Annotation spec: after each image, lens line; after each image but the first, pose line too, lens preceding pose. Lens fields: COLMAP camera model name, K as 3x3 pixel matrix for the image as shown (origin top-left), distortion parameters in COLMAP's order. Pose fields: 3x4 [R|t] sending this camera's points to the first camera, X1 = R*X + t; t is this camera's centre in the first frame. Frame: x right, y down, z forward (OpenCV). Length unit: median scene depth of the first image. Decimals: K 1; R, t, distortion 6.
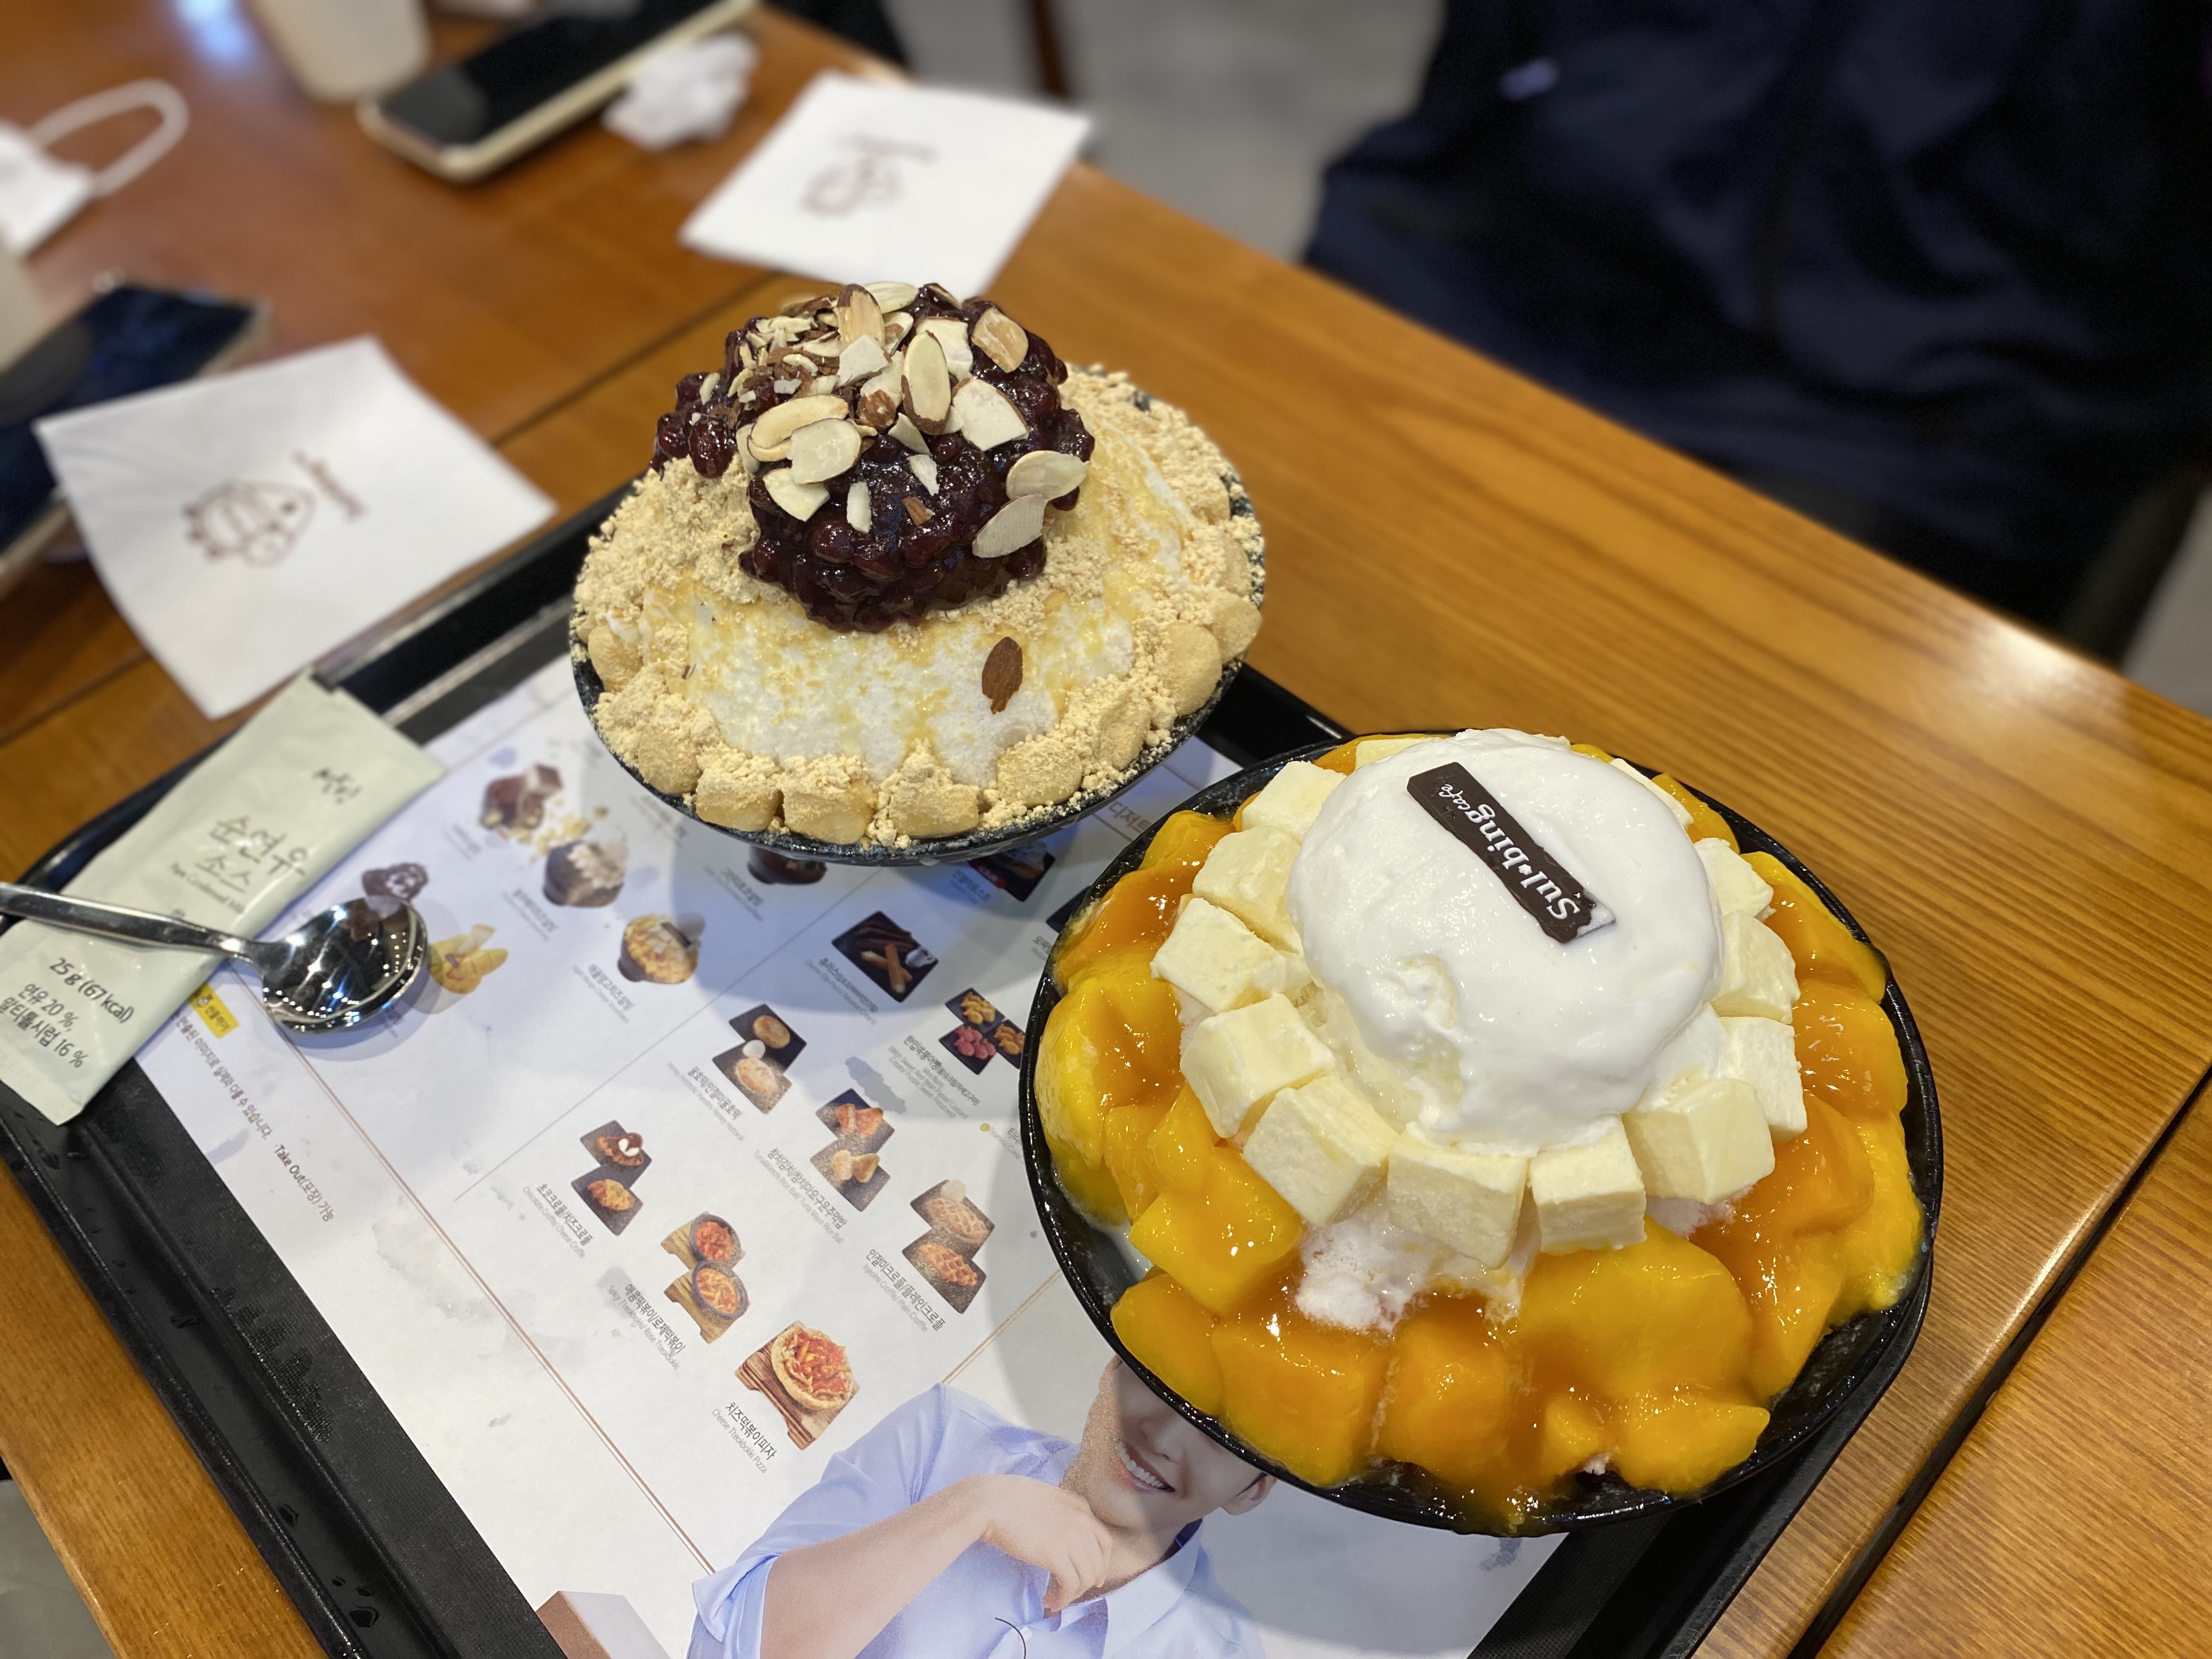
lens RADIAL K [[1785.9, 0, 1155.4], [0, 1785.9, 828.0], [0, 0, 1]] dist [-0.005540, -0.009935]
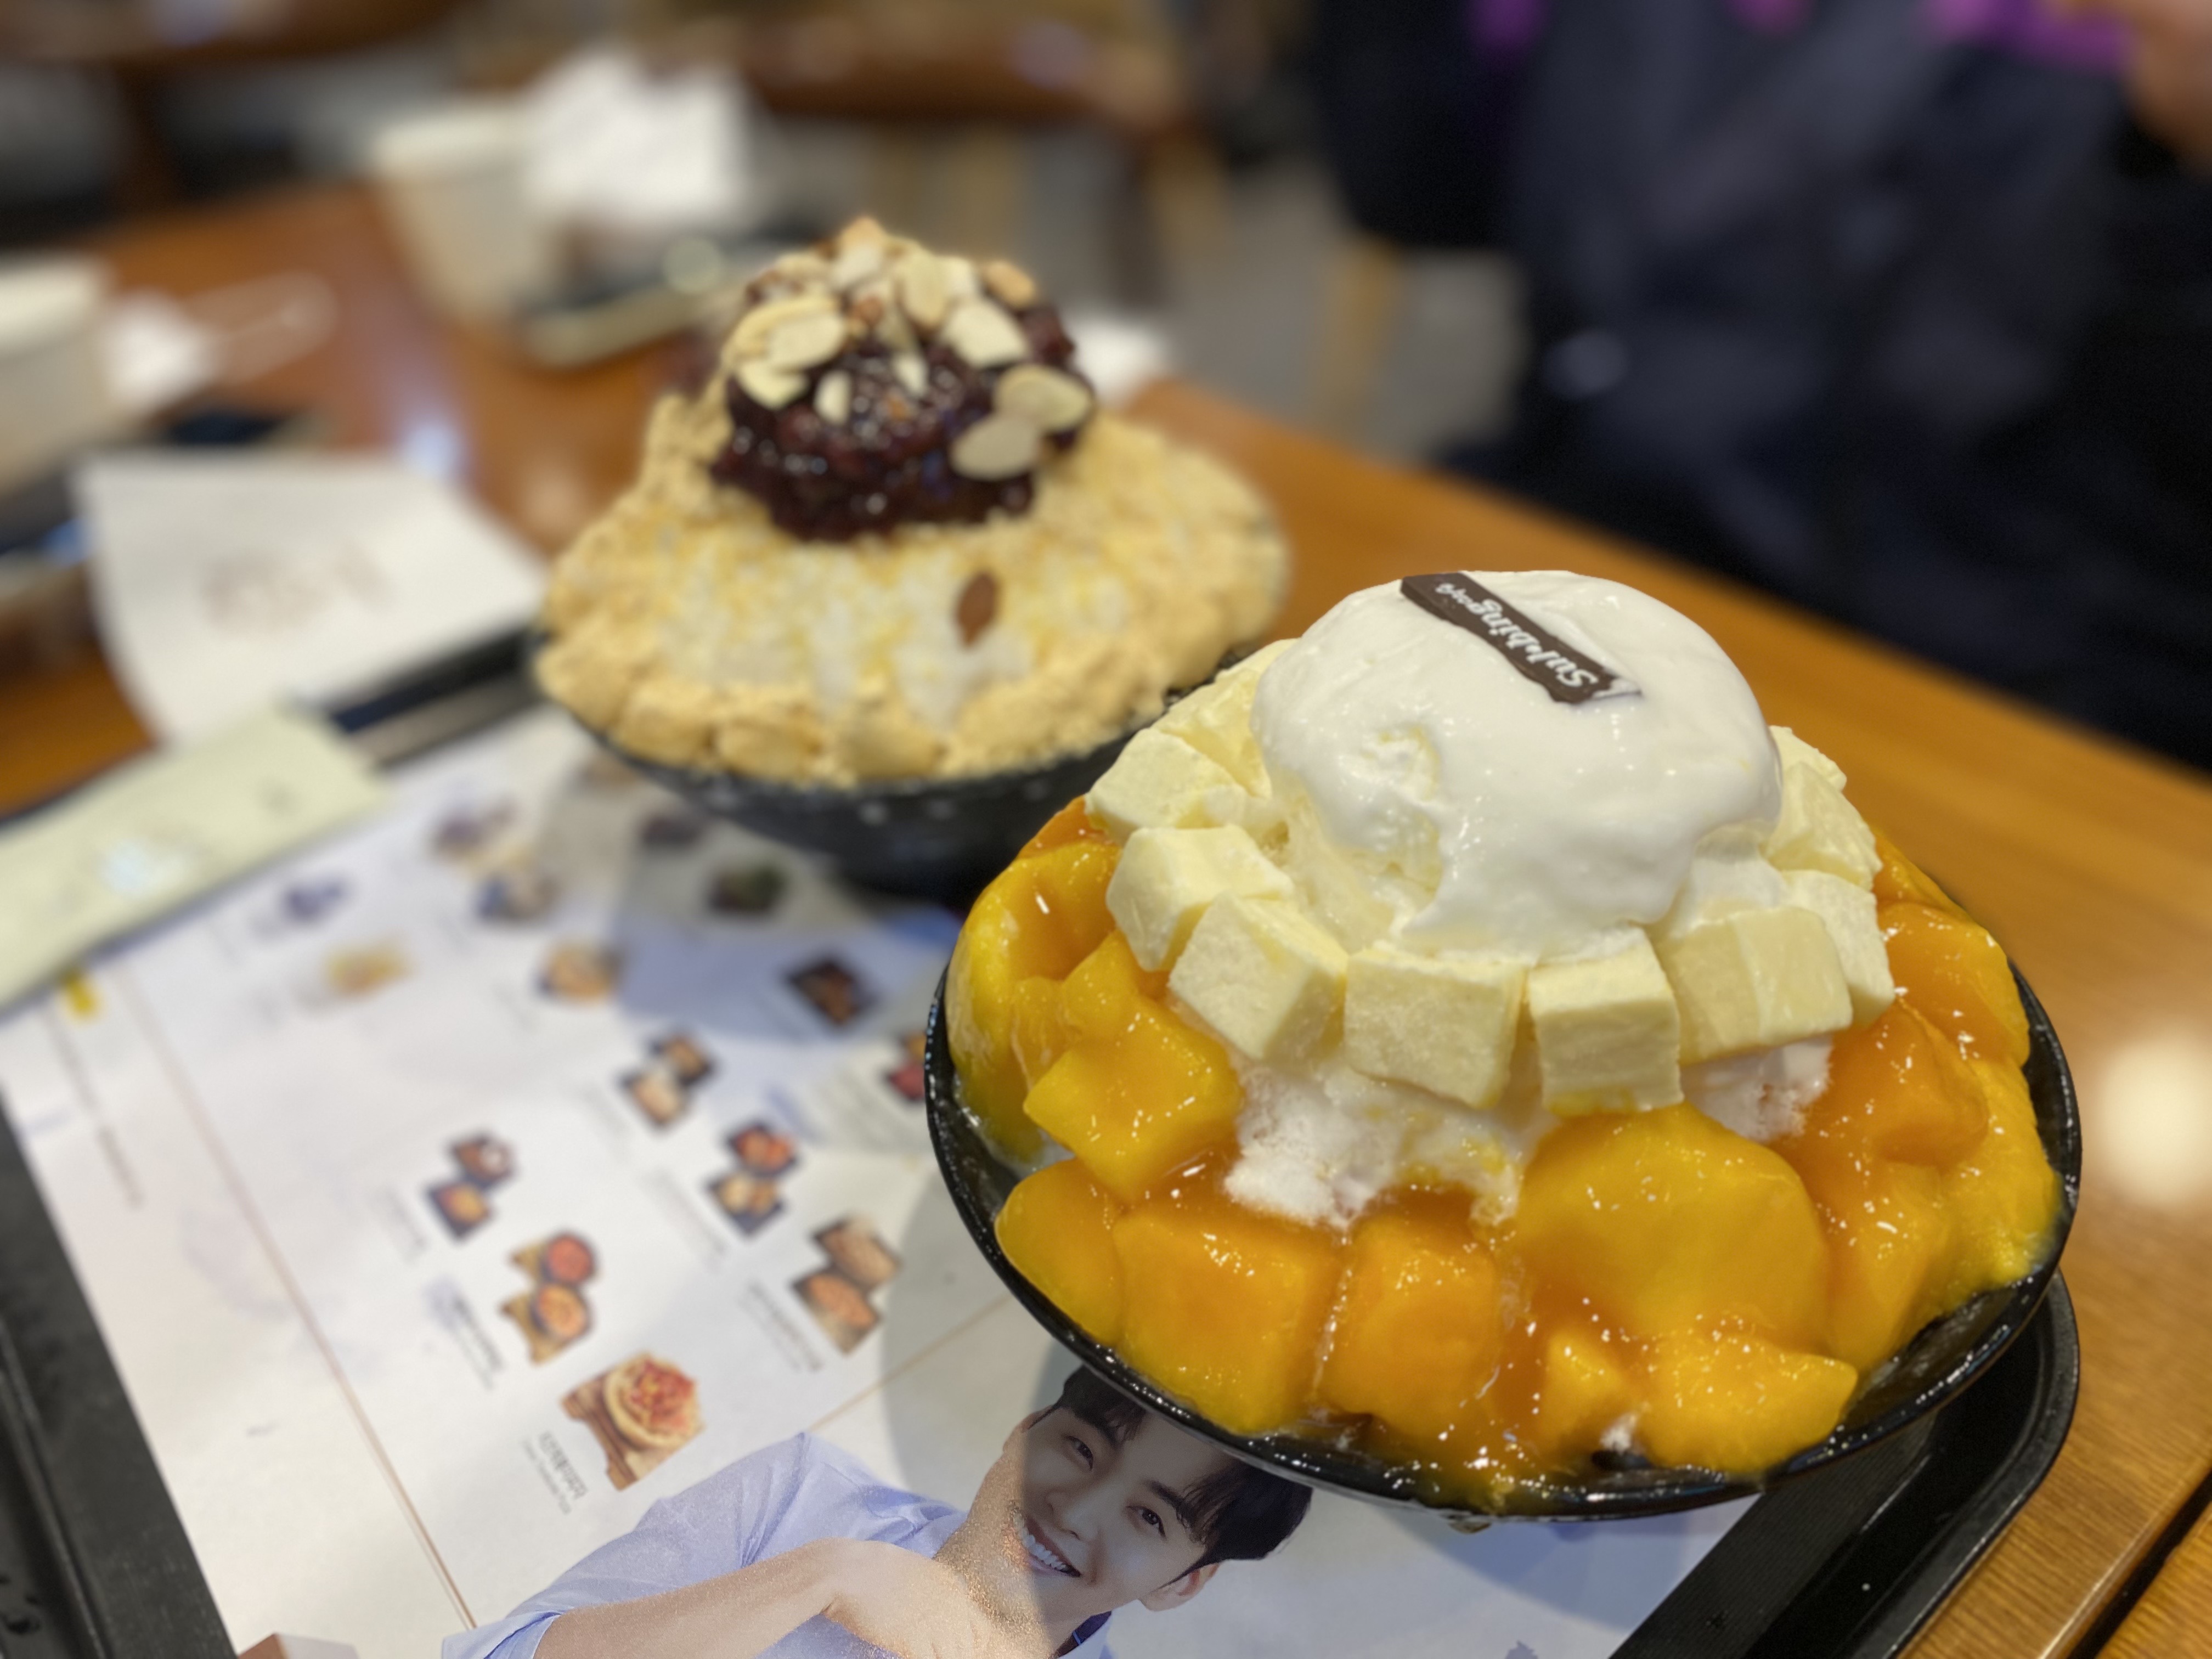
lens RADIAL K [[1785.9, 0, 1155.4], [0, 1785.9, 828.0], [0, 0, 1]] dist [-0.005540, -0.009935]
pose [[0.995896, 0.061247, -0.066634, 0.075425], [-0.077274, 0.958698, -0.273728, 0.275103], [0.047117, 0.277753, 0.959496, 0.179967]]
